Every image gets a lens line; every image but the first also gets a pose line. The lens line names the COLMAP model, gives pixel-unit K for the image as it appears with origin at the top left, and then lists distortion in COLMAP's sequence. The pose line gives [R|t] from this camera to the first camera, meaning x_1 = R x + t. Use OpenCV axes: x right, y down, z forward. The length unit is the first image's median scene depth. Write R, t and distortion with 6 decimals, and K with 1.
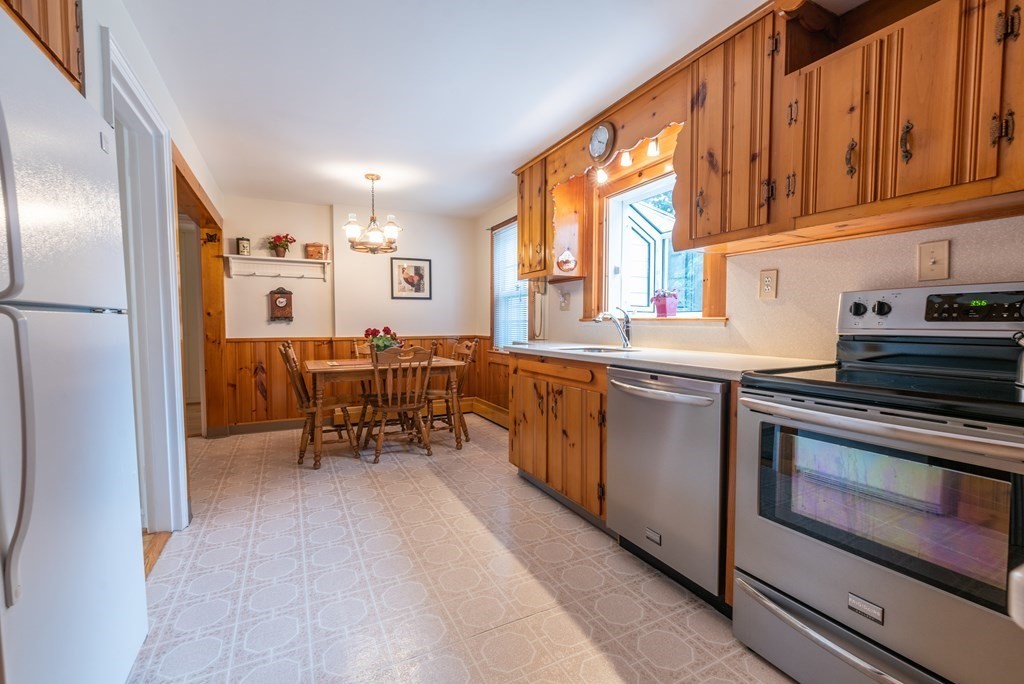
lens RADIAL K [[437.2, 0, 512.3], [0, 437.2, 344.0], [0, 0, 1]] dist [-0.001191, 0.000094]
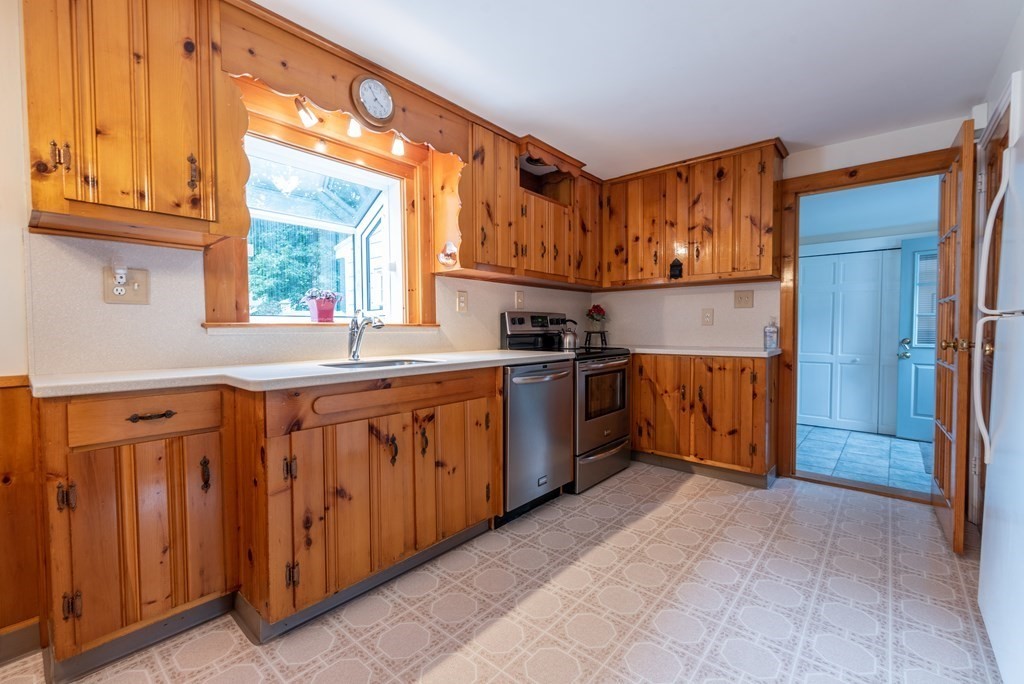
lens RADIAL K [[437.2, 0, 512.3], [0, 437.2, 344.0], [0, 0, 1]] dist [-0.001191, 0.000094]
pose [[-0.375556, -0.031996, 0.926247, -0.689383], [0.052880, 0.997036, 0.055882, -0.058204], [-0.925290, 0.069967, -0.372751, 1.187888]]
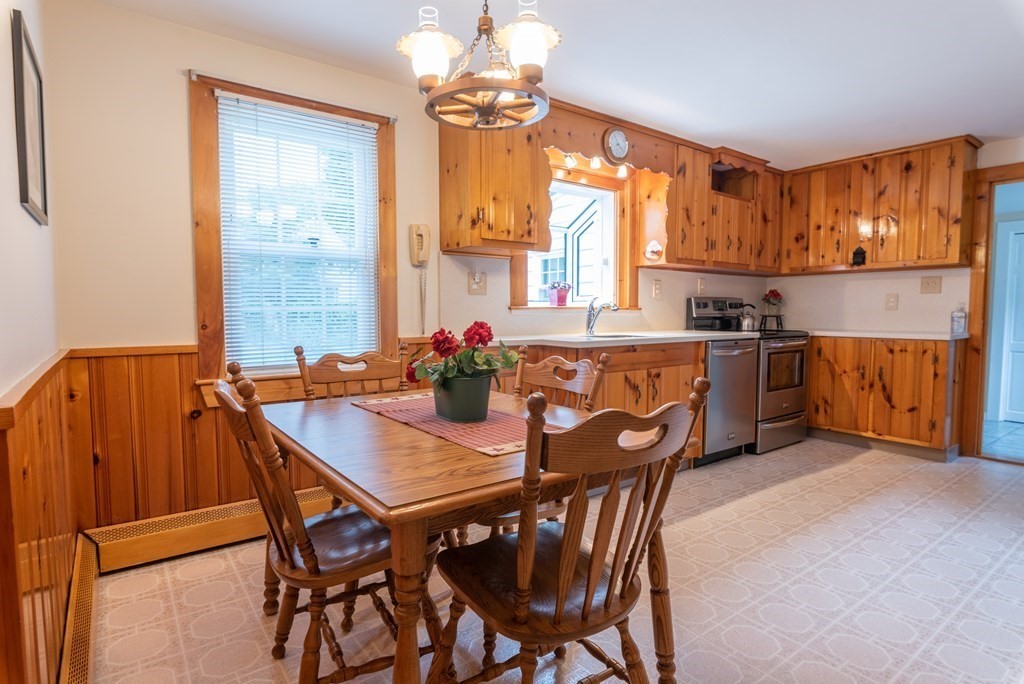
lens RADIAL K [[534.7, 0, 513.6], [0, 534.7, 344.5], [0, 0, 1]] dist [-0.001331, -0.001330]
pose [[-0.166397, -0.061984, 0.984109, -1.182968], [0.049428, 0.996243, 0.071106, -0.081043], [-0.984819, 0.060475, -0.162708, 1.625648]]
